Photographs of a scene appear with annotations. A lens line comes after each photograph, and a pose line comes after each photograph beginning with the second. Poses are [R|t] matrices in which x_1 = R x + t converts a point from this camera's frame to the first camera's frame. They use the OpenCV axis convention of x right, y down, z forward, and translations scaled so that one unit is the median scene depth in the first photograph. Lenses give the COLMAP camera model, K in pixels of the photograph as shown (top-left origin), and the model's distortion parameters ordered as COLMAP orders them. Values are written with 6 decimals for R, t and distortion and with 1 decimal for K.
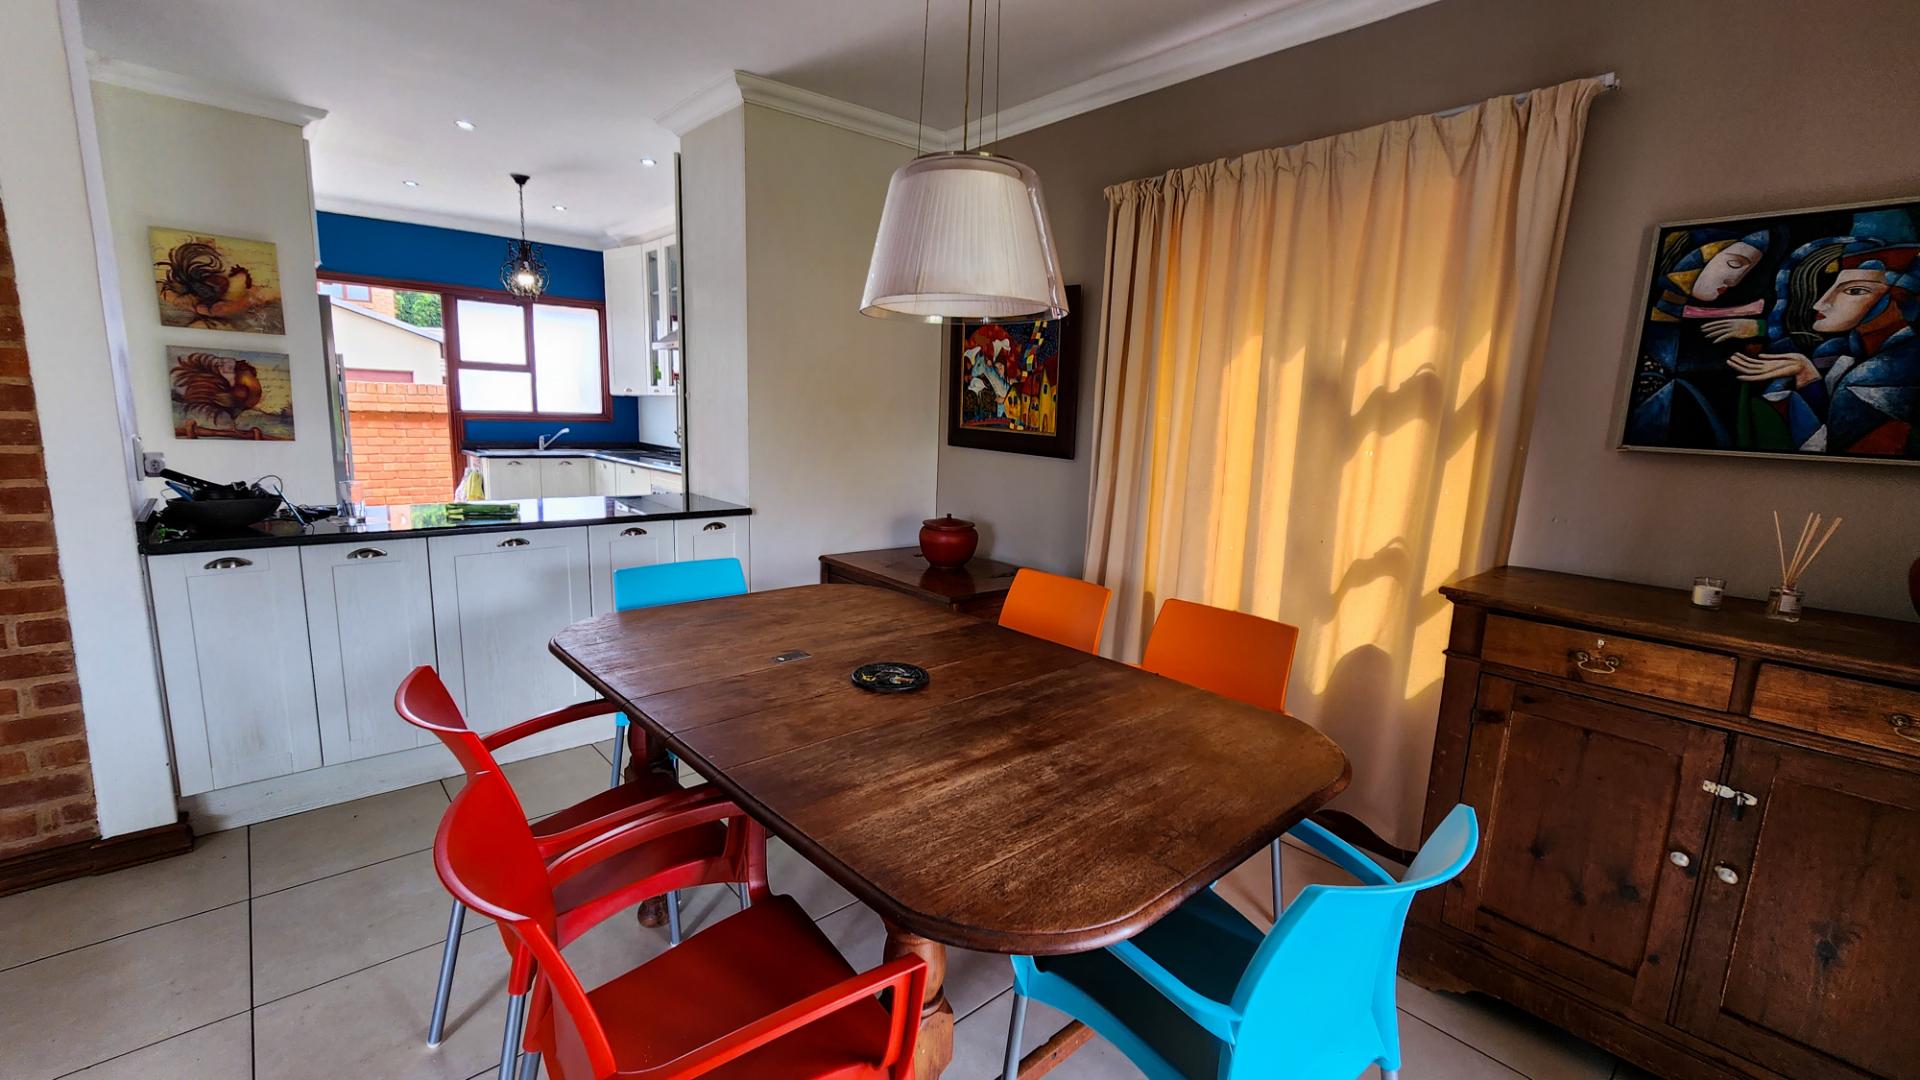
lens RADIAL K [[792.7, 0, 959.5], [0, 792.7, 544.9], [0, 0, 1]] dist [-0.003958, -0.000027]
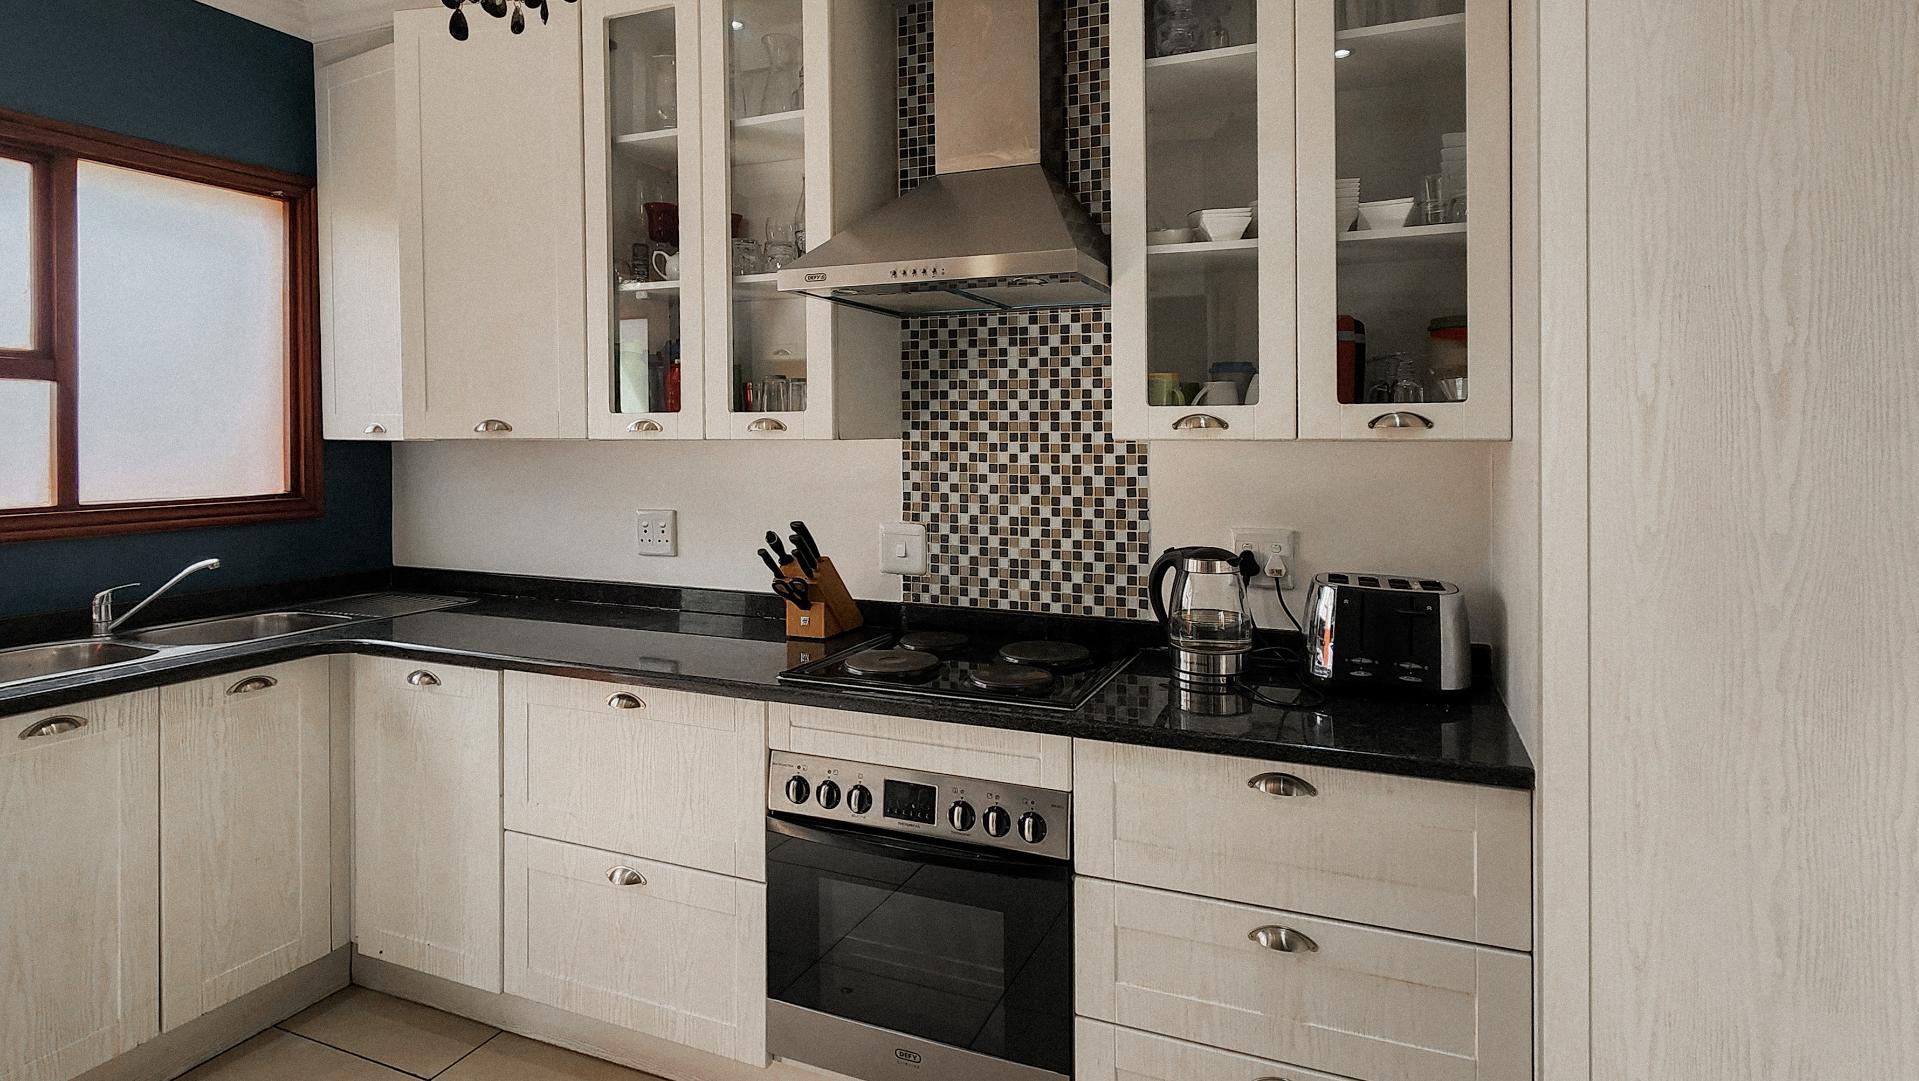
lens RADIAL K [[953.4, 0, 945.5], [0, 953.4, 446.5], [0, 0, 1]] dist [0.001325, -0.001392]
pose [[0.892385, -0.037915, 0.449679, -0.725392], [0.103611, 0.987059, -0.122390, -0.204970], [-0.439220, 0.155811, 0.884765, 0.974947]]
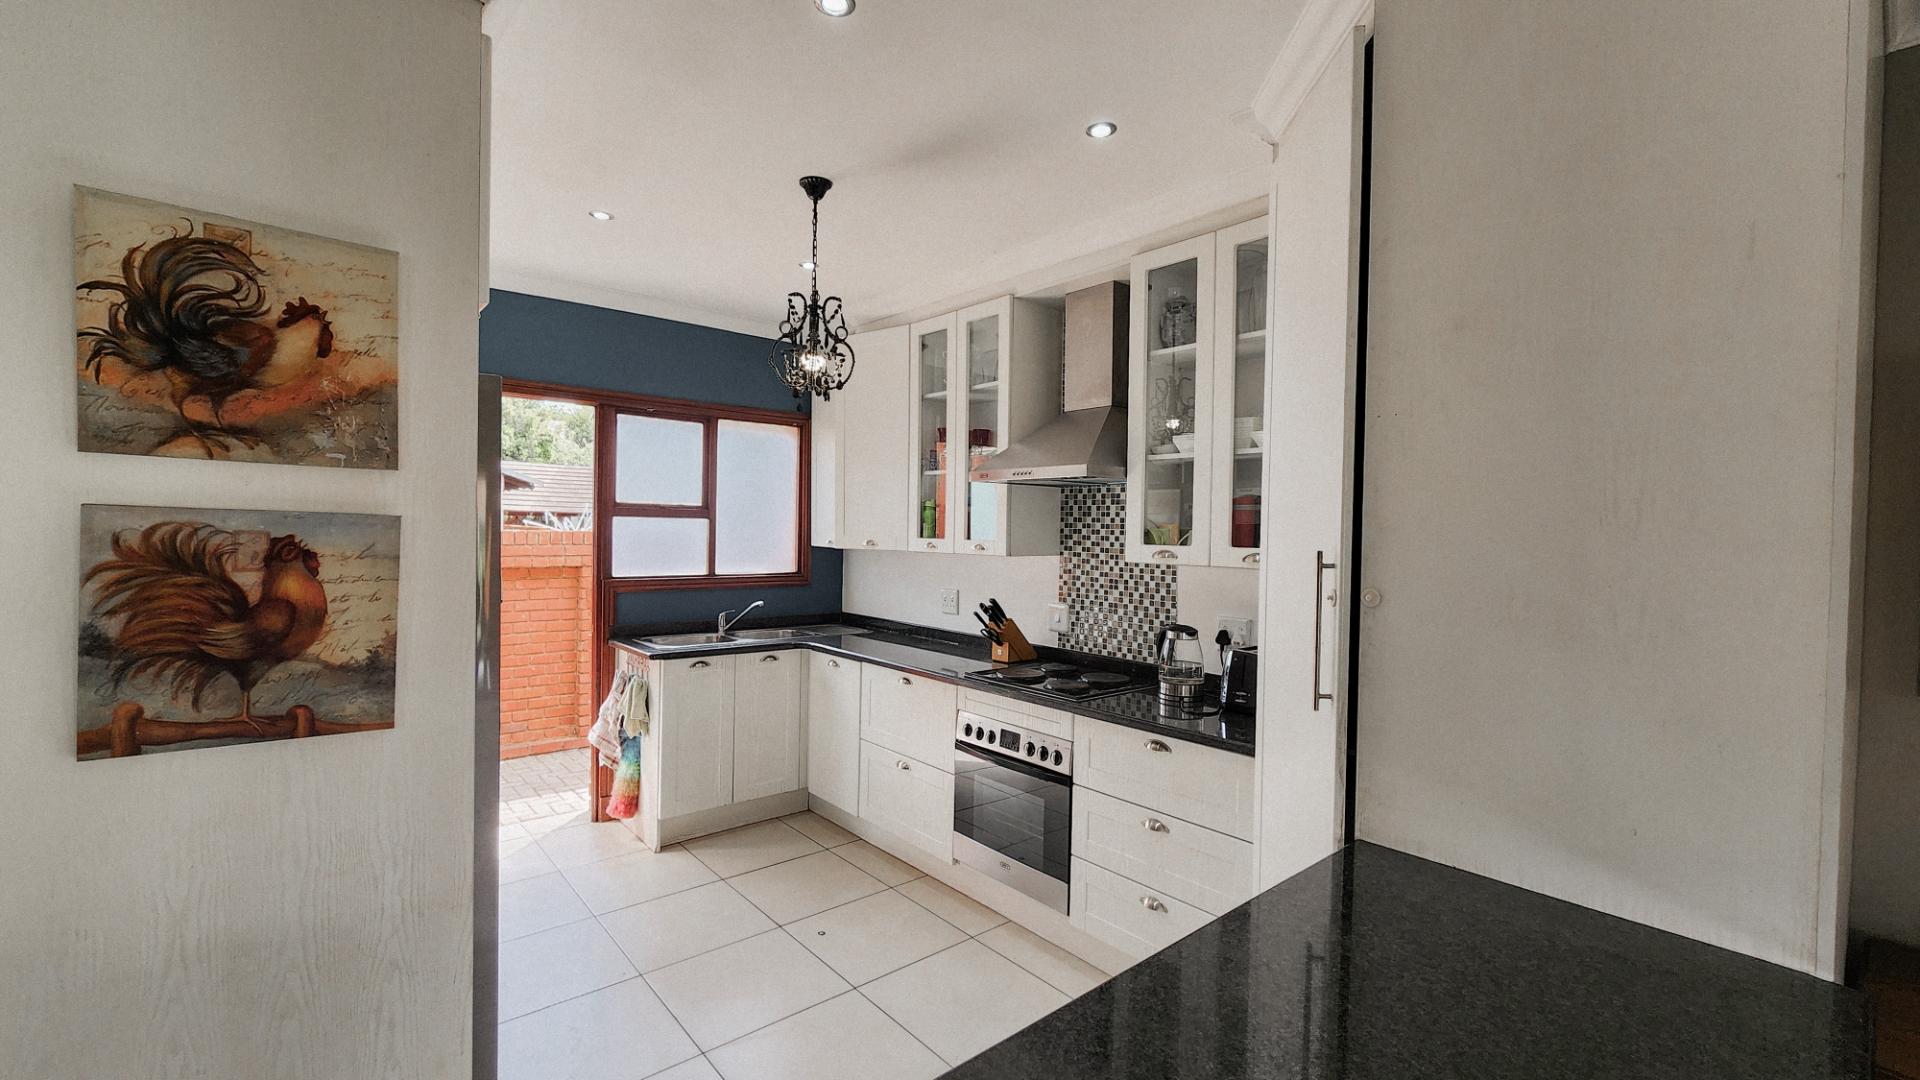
lens RADIAL K [[792.7, 0, 957.3], [0, 792.7, 543.3], [0, 0, 1]] dist [-0.003958, -0.000027]
pose [[0.999624, -0.016491, -0.021925, -0.565829], [0.013007, 0.988521, -0.150522, -0.165942], [0.024156, 0.150180, 0.988363, 0.620006]]
